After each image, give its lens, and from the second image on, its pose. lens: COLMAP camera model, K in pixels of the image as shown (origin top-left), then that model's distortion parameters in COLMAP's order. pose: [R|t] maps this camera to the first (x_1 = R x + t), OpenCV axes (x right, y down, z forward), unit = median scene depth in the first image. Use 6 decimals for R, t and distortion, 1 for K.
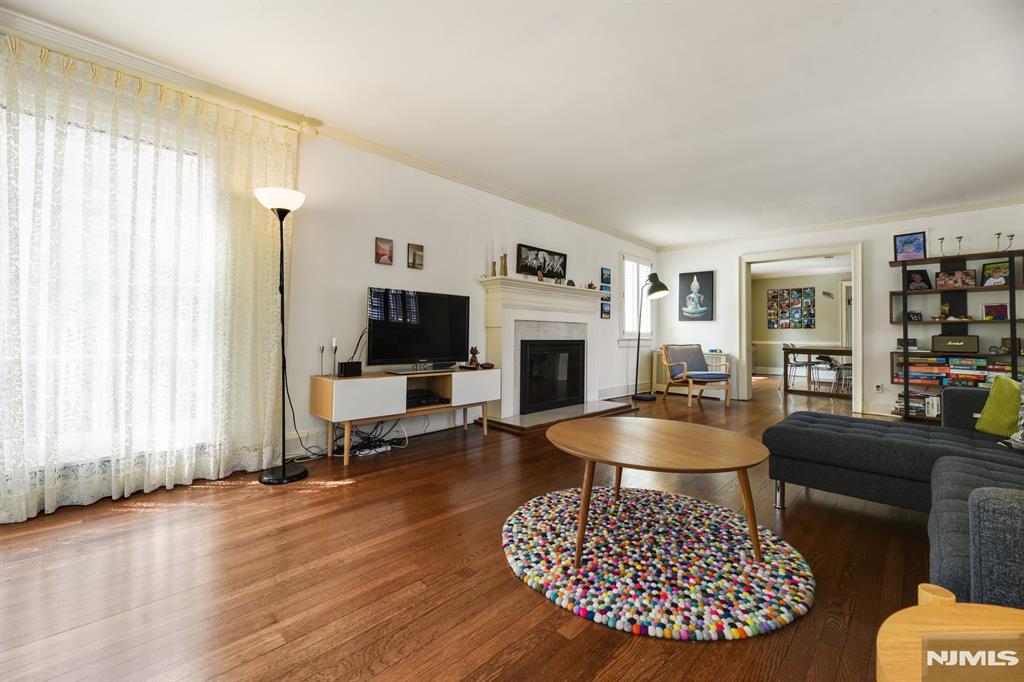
lens RADIAL K [[412.7, 0, 512.5], [0, 412.7, 331.7], [0, 0, 1]] dist [-0.001185, -0.000142]
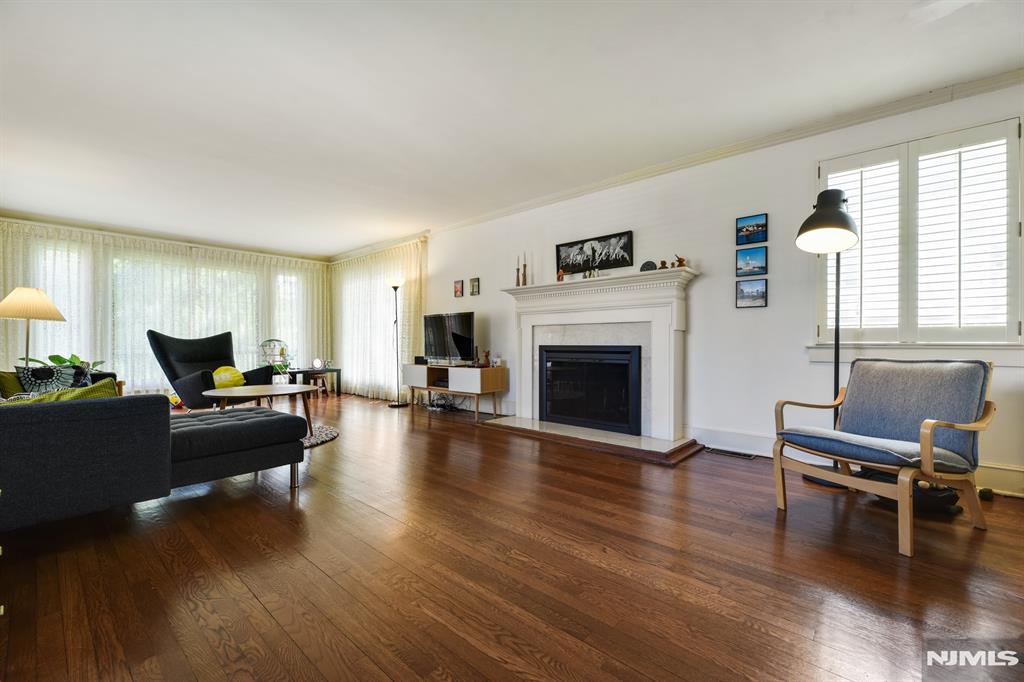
lens RADIAL K [[441.5, 0, 512.9], [0, 441.5, 345.7], [0, 0, 1]] dist [-0.009251, -0.000488]
pose [[0.038245, -0.002545, -0.999265, 0.999365], [0.011265, 0.999934, -0.002116, 0.020685], [0.999205, -0.011176, 0.038271, 0.825774]]
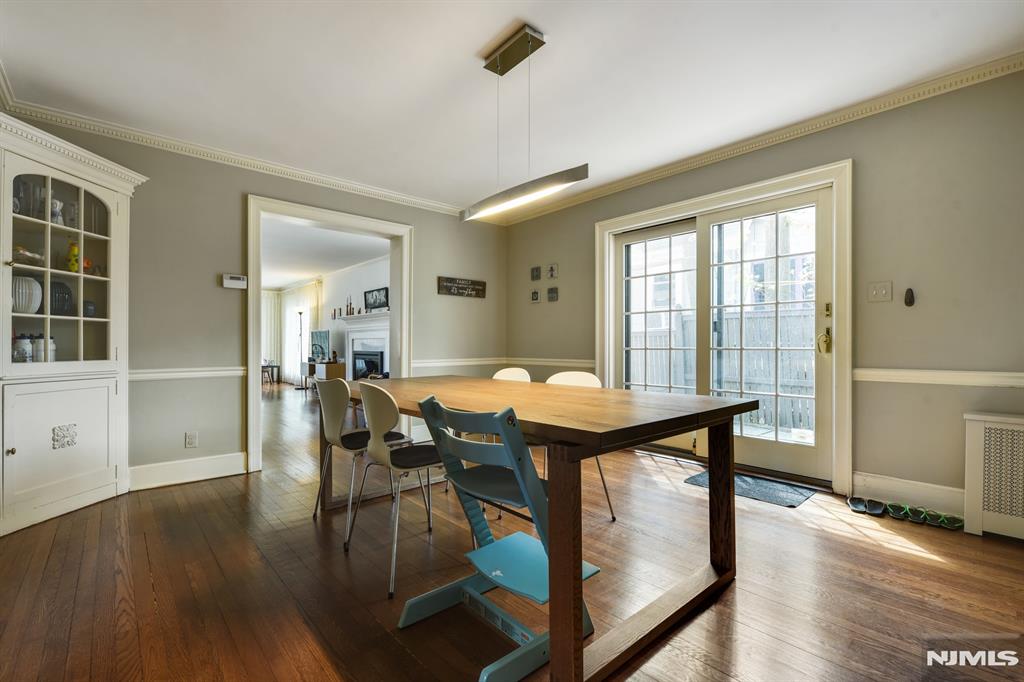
lens RADIAL K [[454.4, 0, 510.9], [0, 454.4, 344.7], [0, 0, 1]] dist [-0.001248, -0.000167]
pose [[-0.059507, -0.009001, -0.998187, 1.709936], [0.009260, 0.999911, -0.009569, 0.017189], [0.998185, -0.009813, -0.059418, 1.620414]]
